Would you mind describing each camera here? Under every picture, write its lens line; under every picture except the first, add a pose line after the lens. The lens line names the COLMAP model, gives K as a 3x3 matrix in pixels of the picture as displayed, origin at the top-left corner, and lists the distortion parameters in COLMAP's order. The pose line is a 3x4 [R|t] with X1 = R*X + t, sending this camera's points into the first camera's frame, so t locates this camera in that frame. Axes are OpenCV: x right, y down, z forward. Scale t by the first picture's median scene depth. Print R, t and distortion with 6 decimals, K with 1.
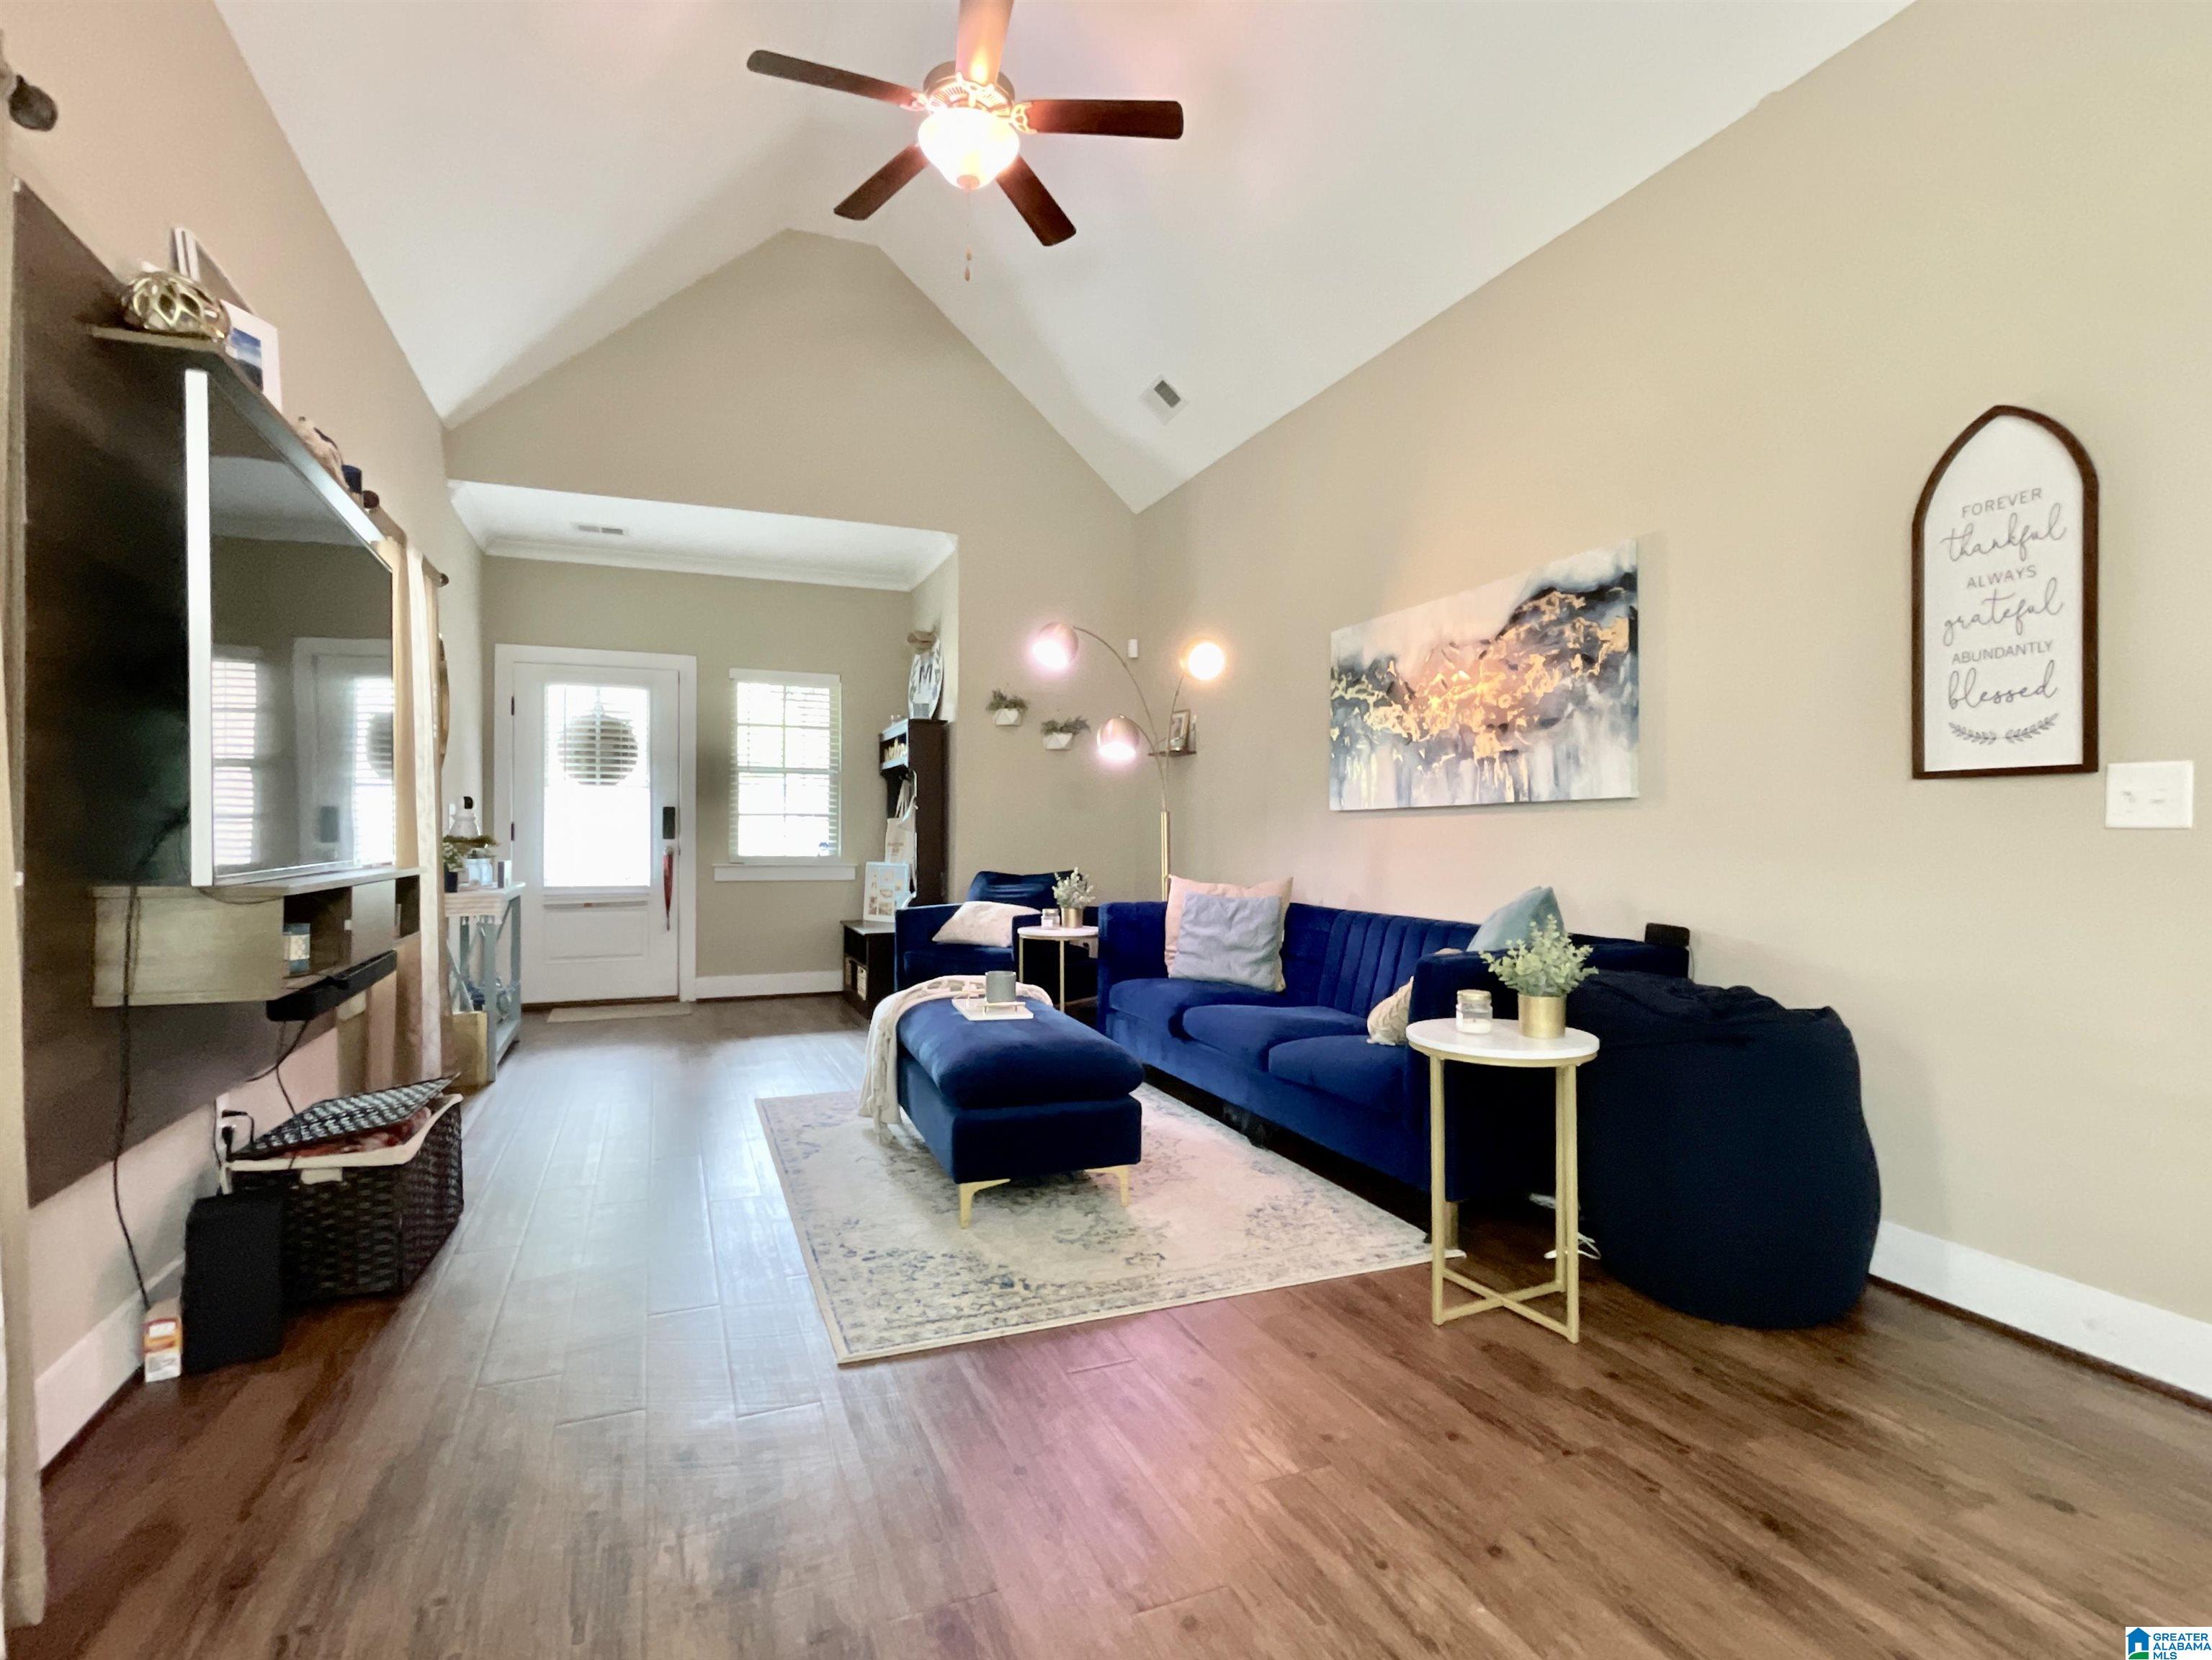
lens RADIAL K [[1118.9, 0, 1110.1], [0, 1118.9, 825.1], [0, 0, 1]] dist [0.006275, 0.000803]
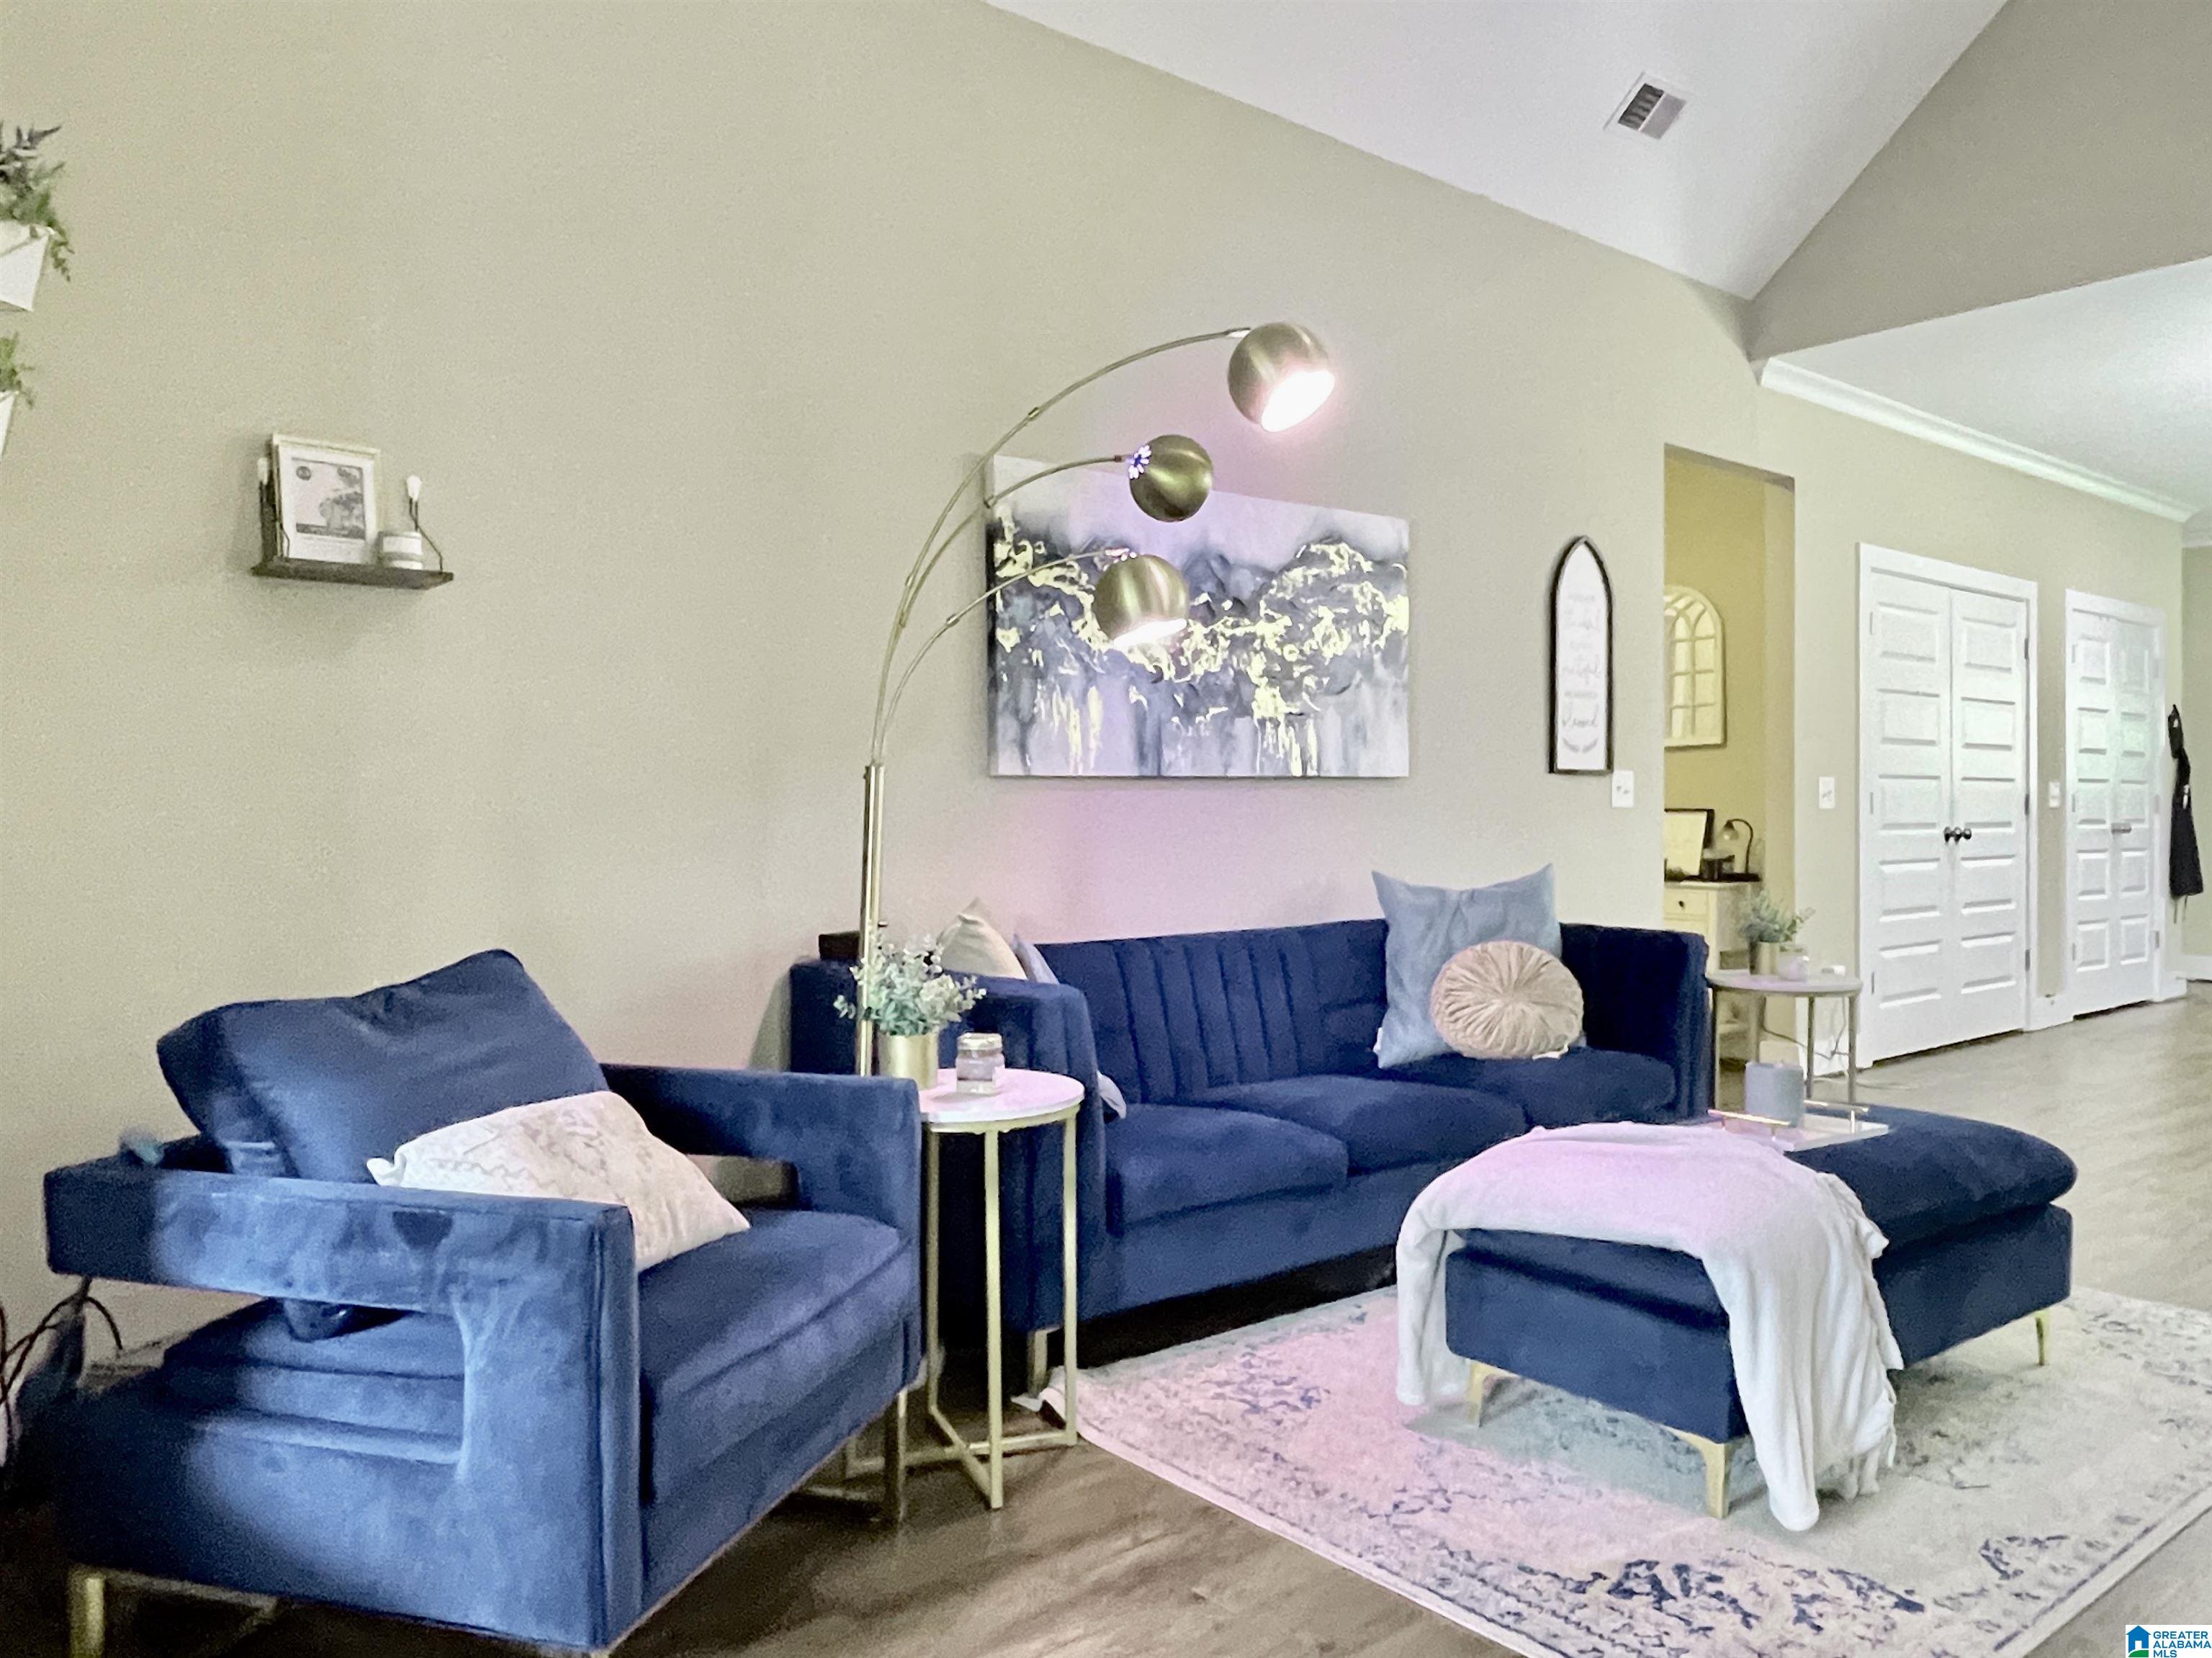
lens RADIAL K [[1602.1, 0, 1109.2], [0, 1602.1, 823.6], [0, 0, 1]] dist [-0.003932, -0.003474]
pose [[-0.300944, -0.019838, 0.953435, -0.686114], [-0.012378, 0.999781, 0.016896, -0.003433], [-0.953561, -0.006717, -0.301124, 1.391560]]
